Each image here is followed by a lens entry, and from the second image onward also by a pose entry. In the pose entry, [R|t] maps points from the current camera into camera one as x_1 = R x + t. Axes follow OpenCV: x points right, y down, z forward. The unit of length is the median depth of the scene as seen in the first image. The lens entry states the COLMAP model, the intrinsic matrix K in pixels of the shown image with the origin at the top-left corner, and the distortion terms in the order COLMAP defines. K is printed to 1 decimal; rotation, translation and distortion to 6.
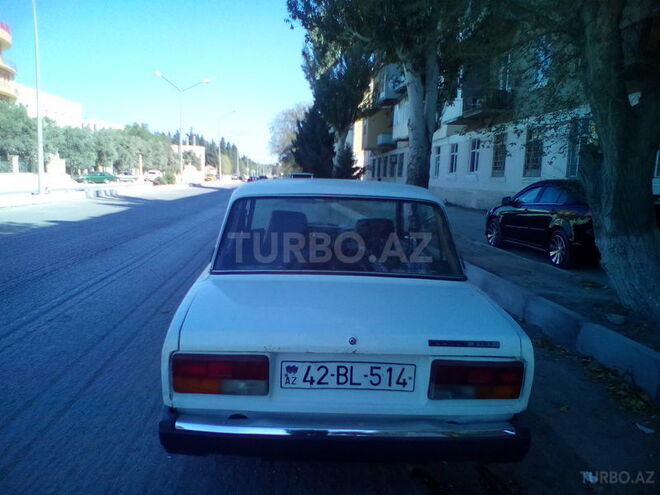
lens RADIAL K [[536.2, 0, 318.0], [0, 536.2, 249.9], [0, 0, 1]] dist [-0.012814, 0.007792]
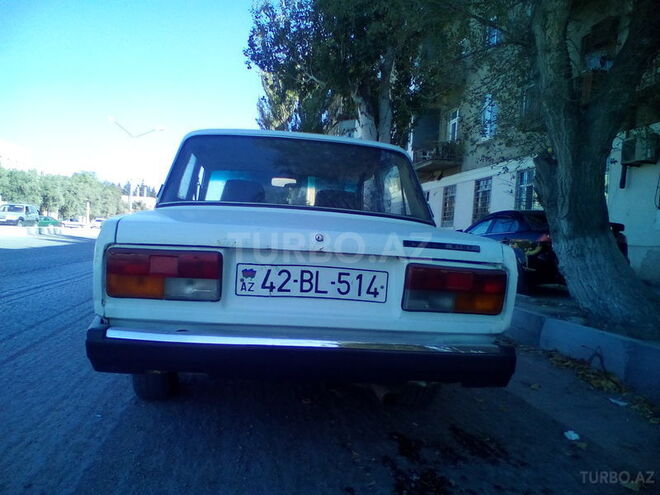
lens RADIAL K [[538.5, 0, 312.8], [0, 538.5, 246.2], [0, 0, 1]] dist [0.009772, -0.053899]
pose [[0.996496, 0.023846, 0.080166, -0.009969], [-0.014620, 0.993401, -0.113758, 0.167670], [-0.082350, 0.112188, 0.990269, 0.070644]]
